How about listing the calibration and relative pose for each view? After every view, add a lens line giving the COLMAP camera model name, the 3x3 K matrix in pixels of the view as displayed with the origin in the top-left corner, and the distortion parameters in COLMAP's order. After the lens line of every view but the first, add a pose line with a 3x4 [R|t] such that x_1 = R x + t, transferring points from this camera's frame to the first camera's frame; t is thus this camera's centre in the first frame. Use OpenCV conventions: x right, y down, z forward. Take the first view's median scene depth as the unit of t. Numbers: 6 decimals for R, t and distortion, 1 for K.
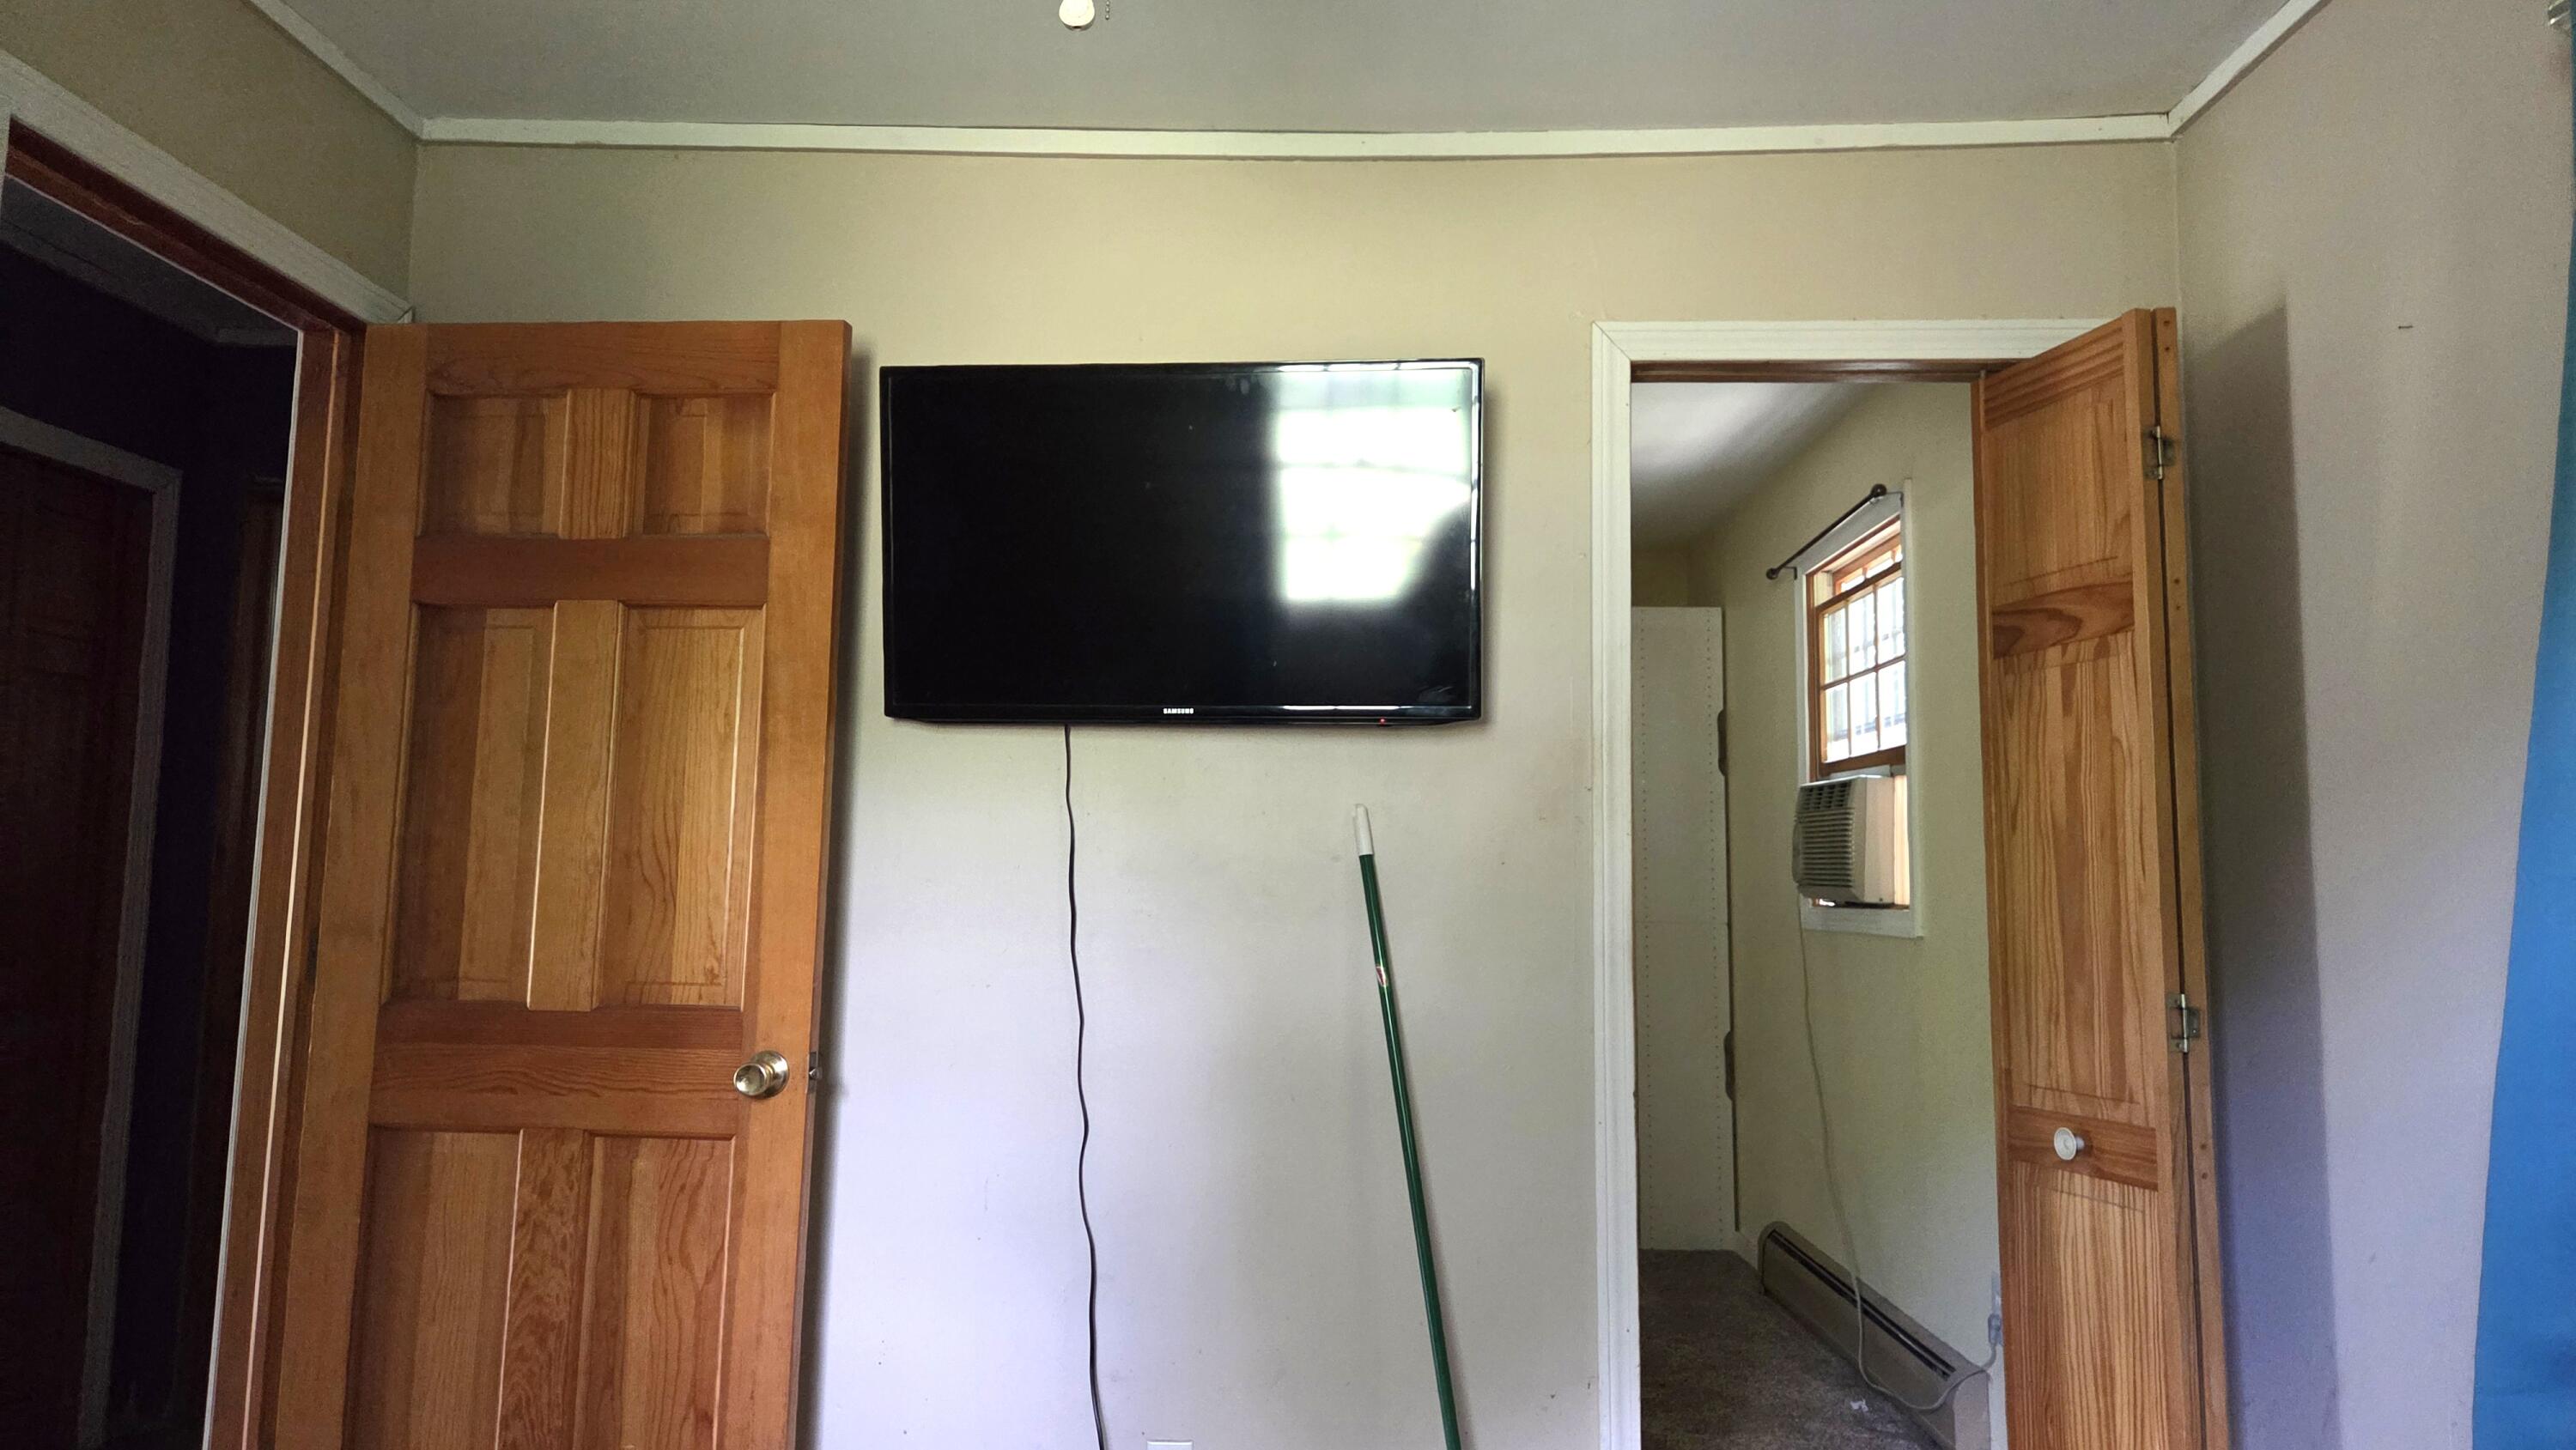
lens RADIAL K [[1709.0, 0, 1278.7], [0, 1709.0, 708.3], [0, 0, 1]] dist [0.083251, -0.078546]
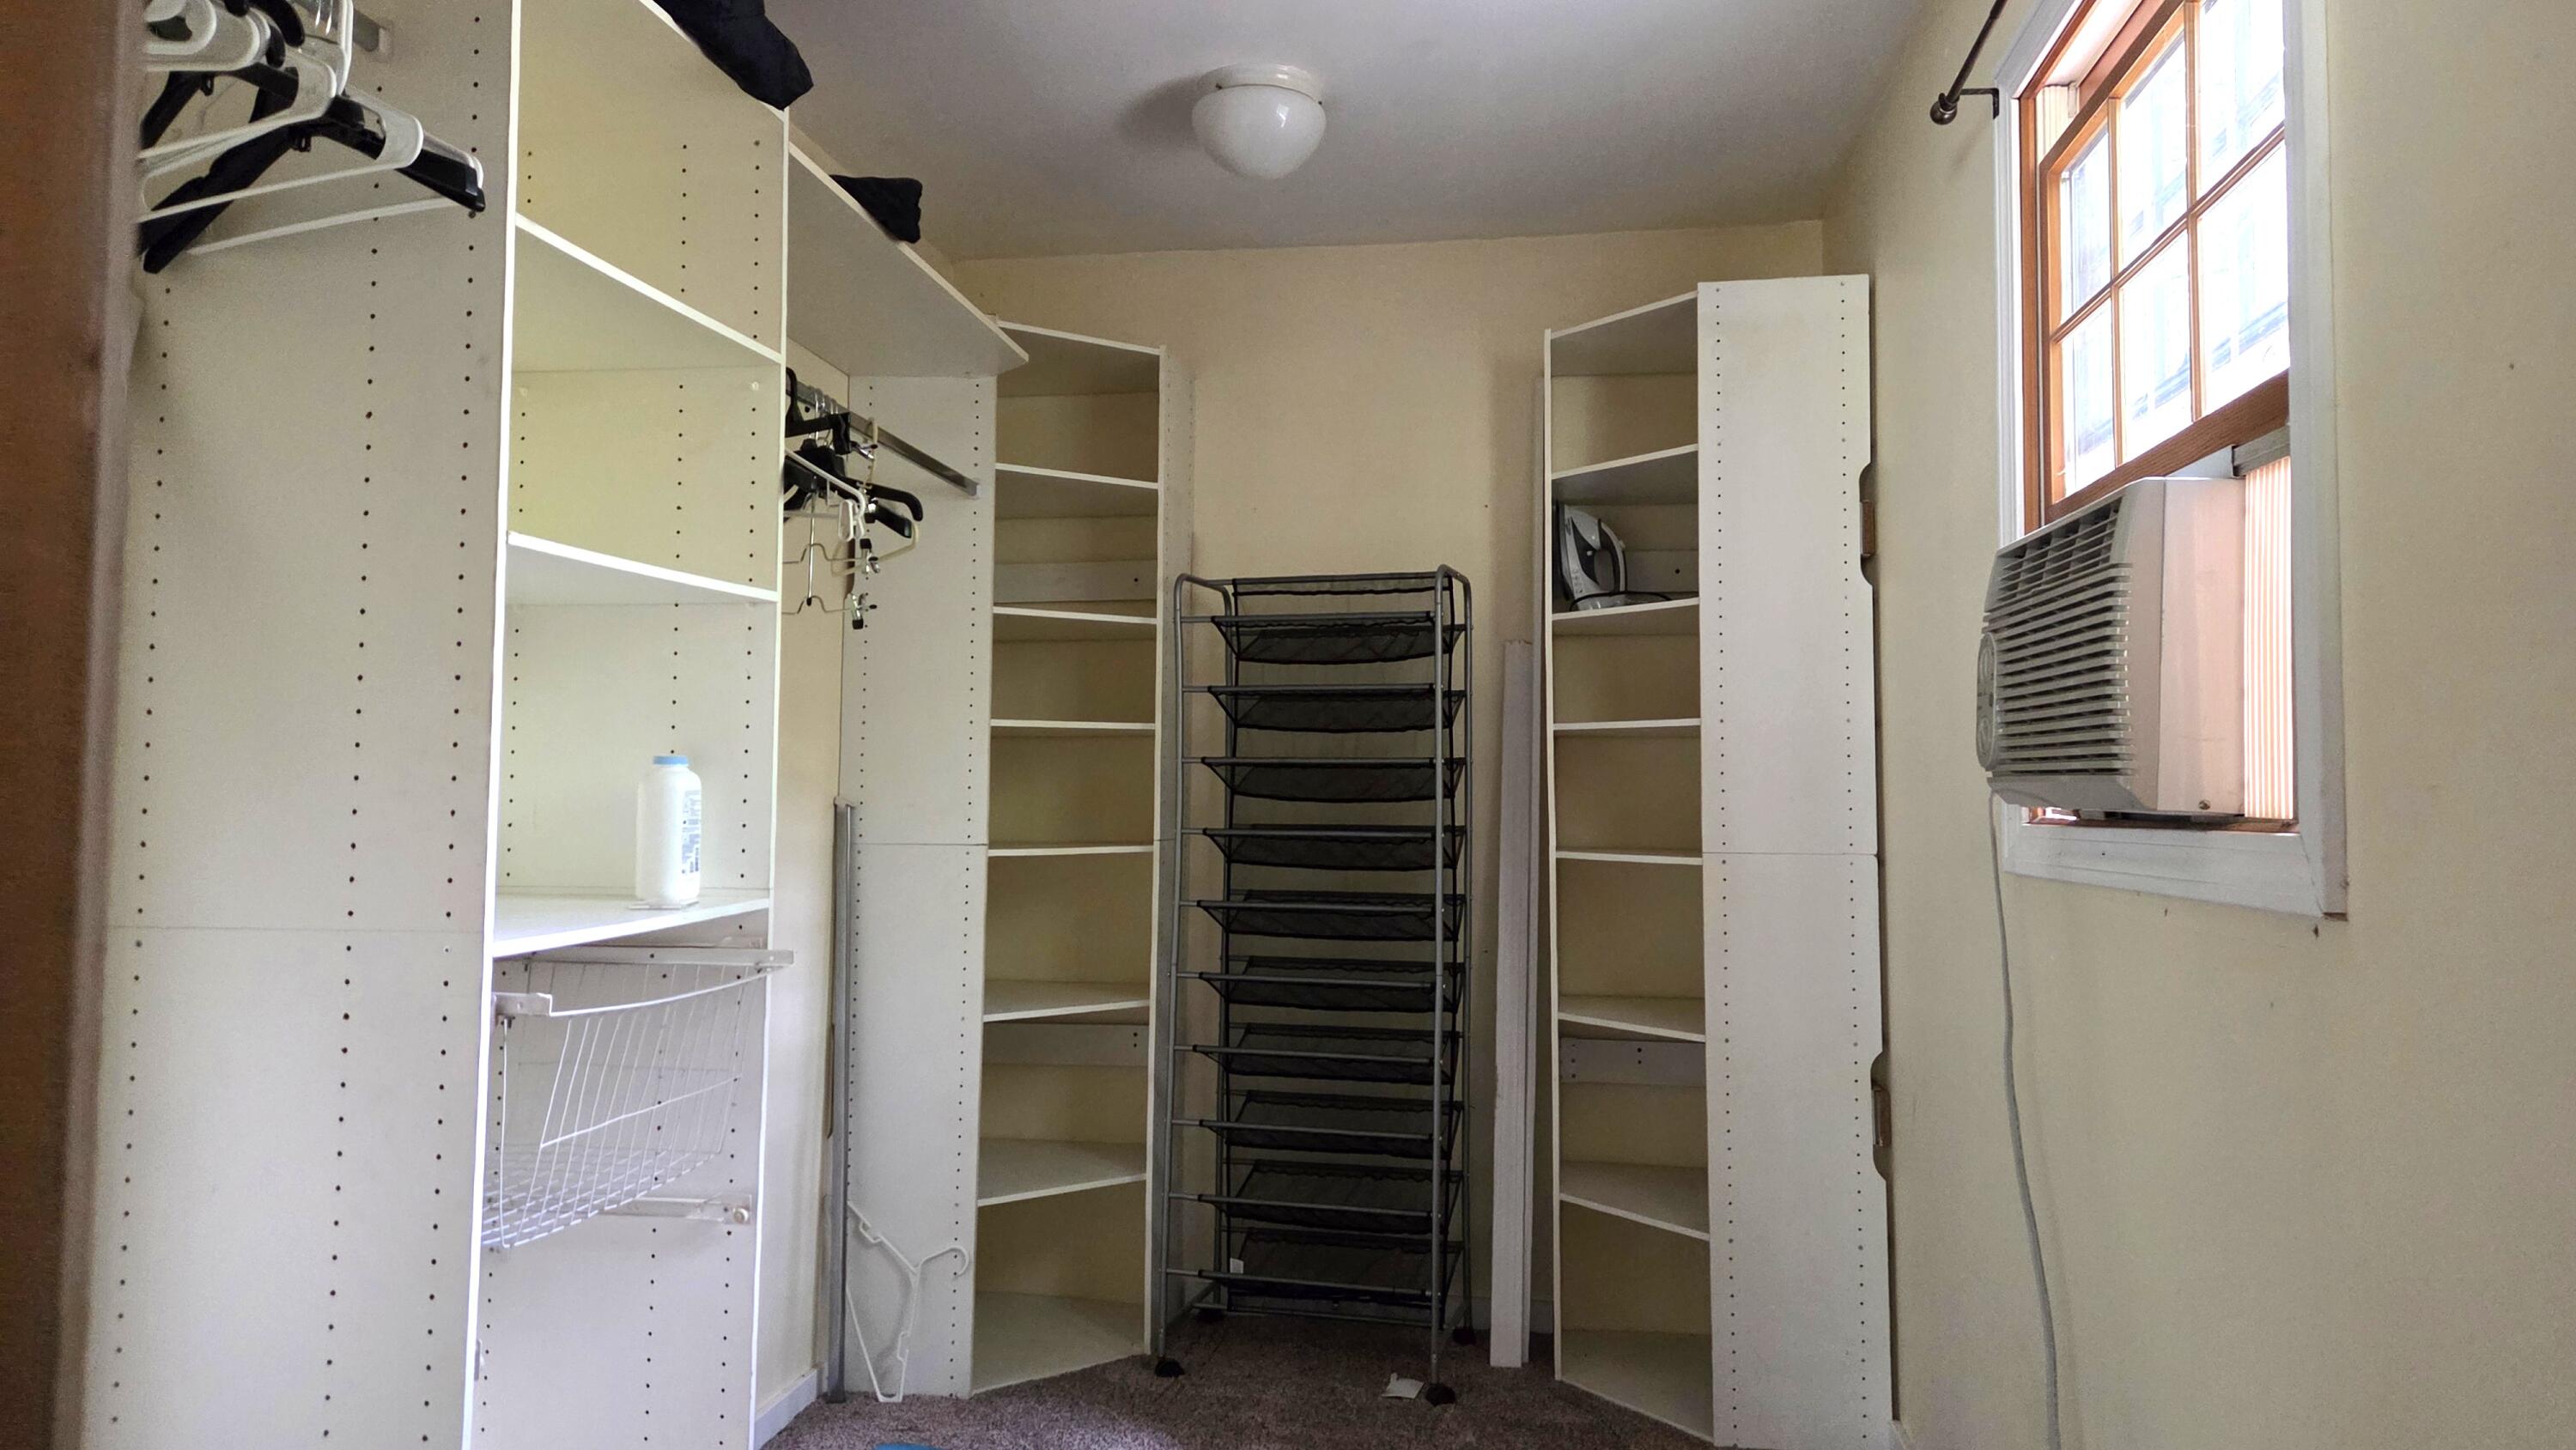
lens RADIAL K [[1709.0, 0, 1278.7], [0, 1709.0, 708.3], [0, 0, 1]] dist [0.083251, -0.078546]
pose [[0.991556, -0.015958, -0.128695, 0.184126], [0.022016, 0.998709, 0.045782, 0.063486], [0.127798, -0.048229, 0.990627, 0.559321]]
